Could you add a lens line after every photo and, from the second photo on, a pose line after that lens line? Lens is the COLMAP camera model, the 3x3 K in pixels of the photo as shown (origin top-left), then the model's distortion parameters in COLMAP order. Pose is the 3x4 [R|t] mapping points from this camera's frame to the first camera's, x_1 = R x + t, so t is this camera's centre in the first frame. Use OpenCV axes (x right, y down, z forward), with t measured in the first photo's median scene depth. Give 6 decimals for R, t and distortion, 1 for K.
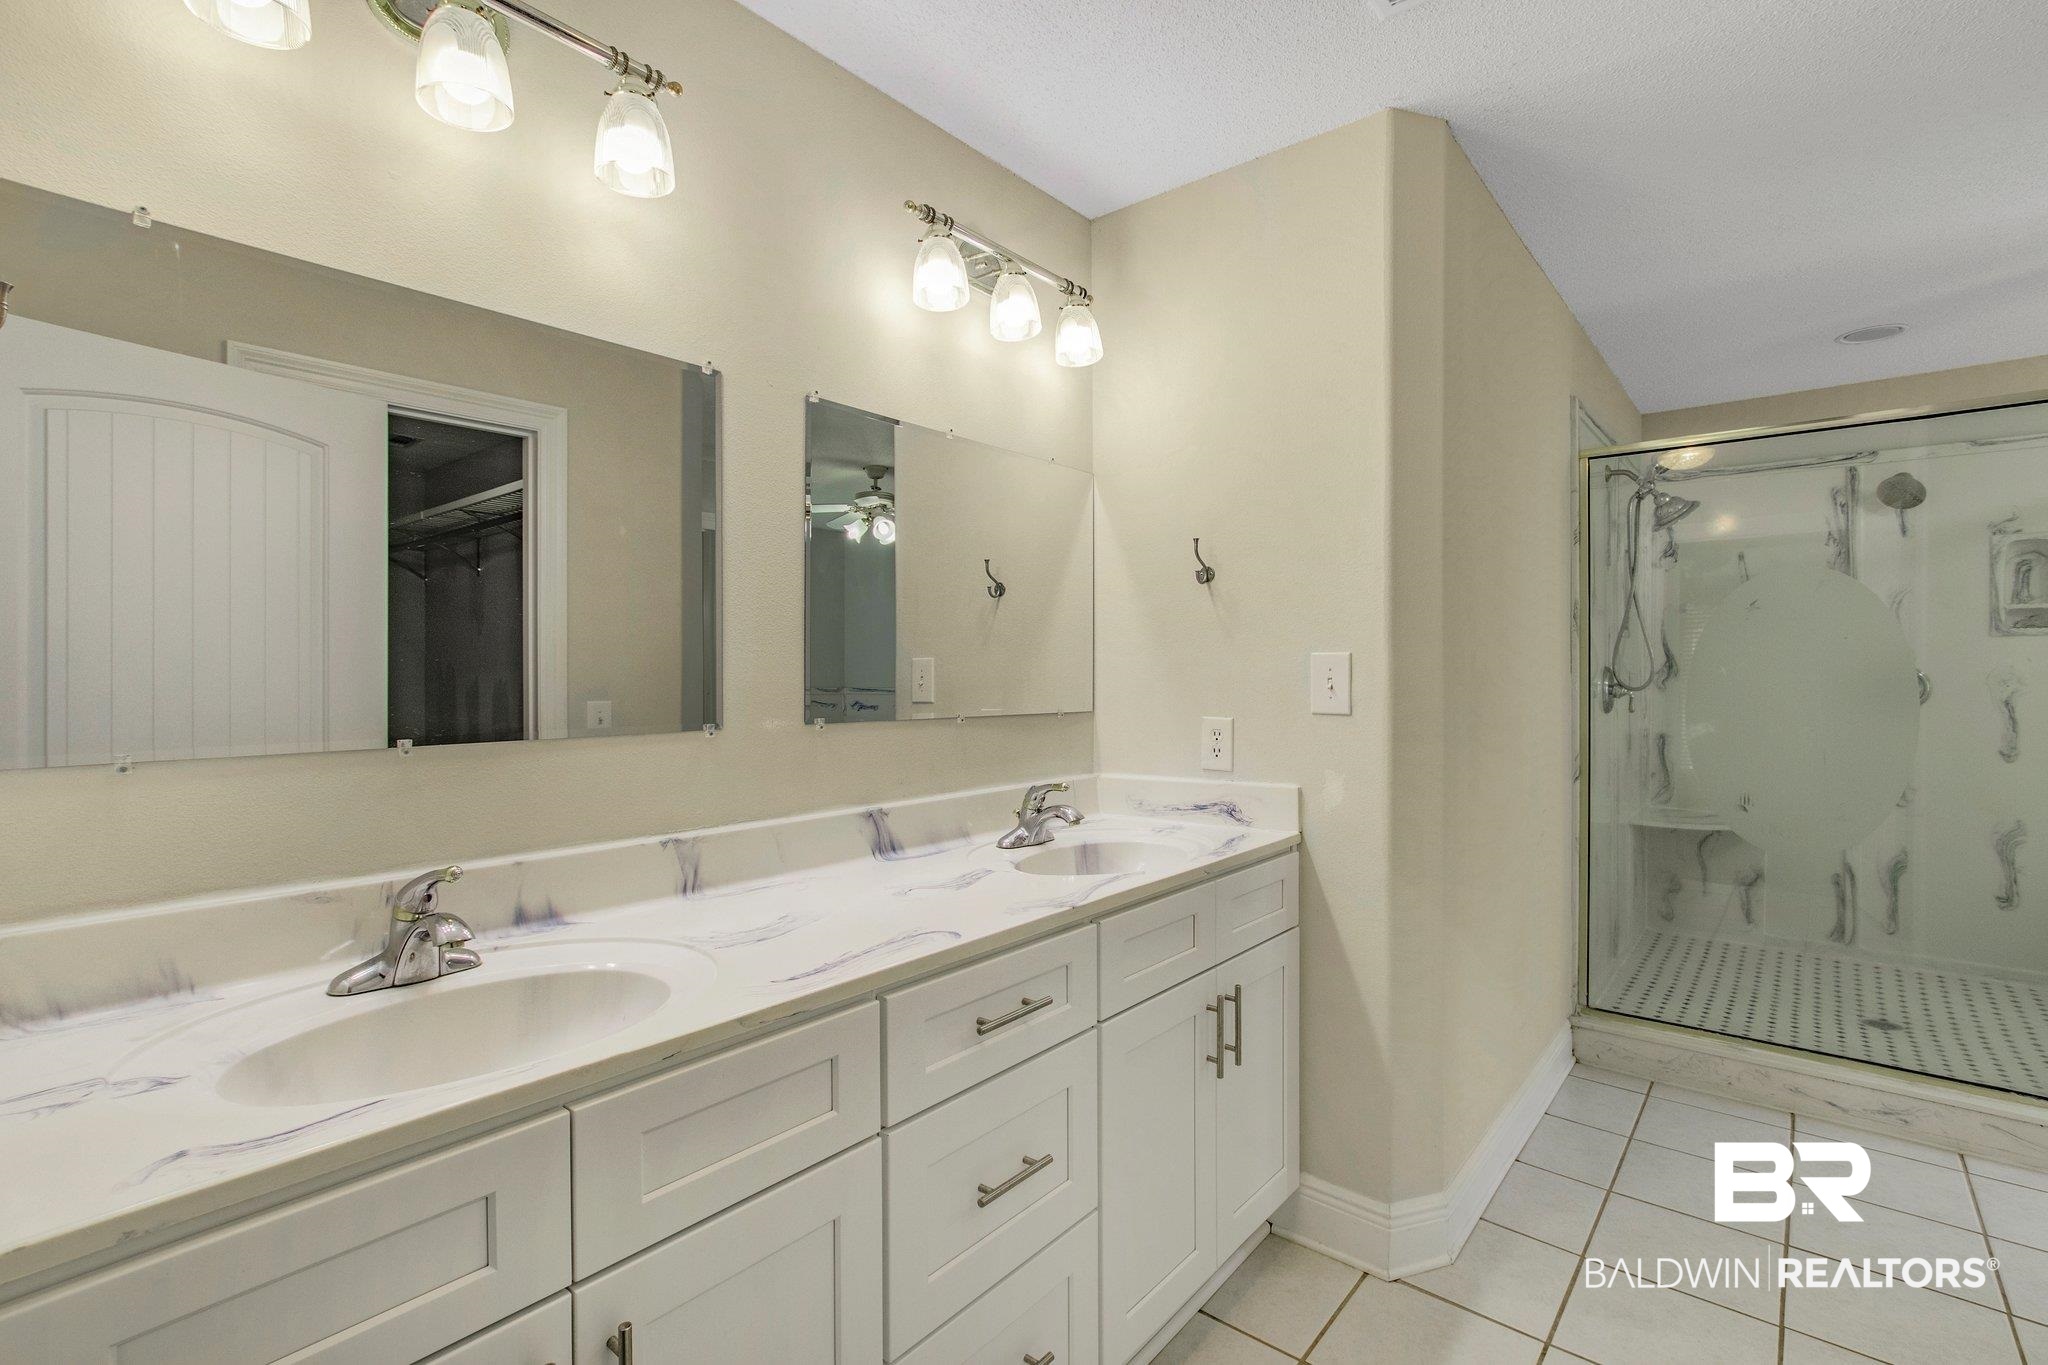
lens RADIAL K [[936.6, 0, 1071.9], [0, 936.6, 669.2], [0, 0, 1]] dist [0.006402, 0.001629]
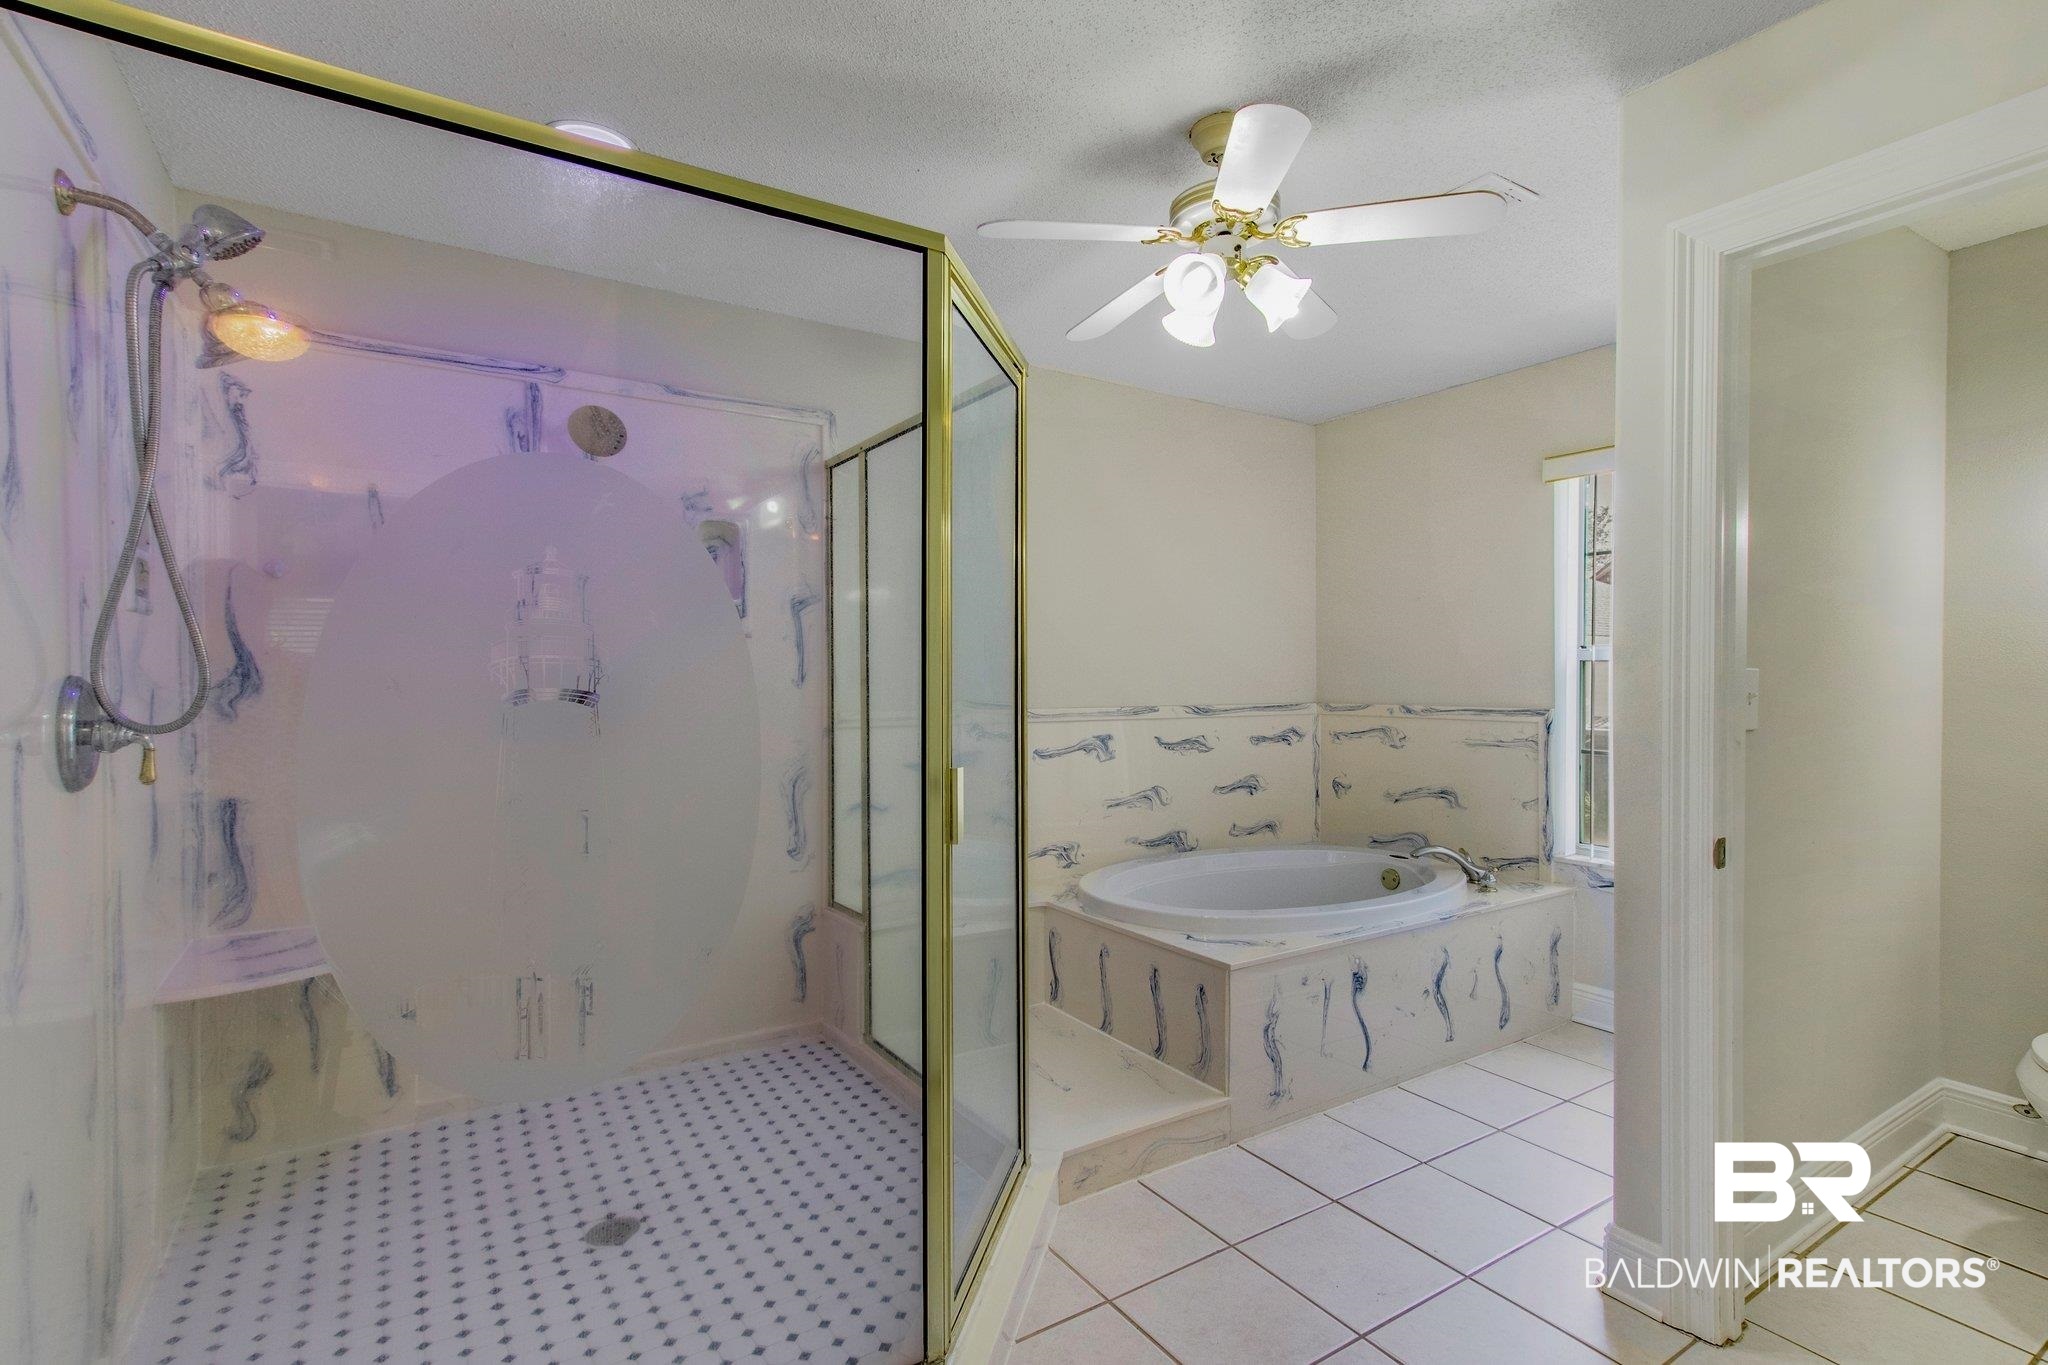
lens RADIAL K [[936.6, 0, 1037.3], [0, 936.6, 684.8], [0, 0, 1]] dist [0.006402, 0.001629]
pose [[0.295964, -0.012553, 0.955117, 0.300051], [0.001370, 0.999918, 0.012717, -0.003743], [-0.955198, -0.002456, 0.295957, 0.476673]]
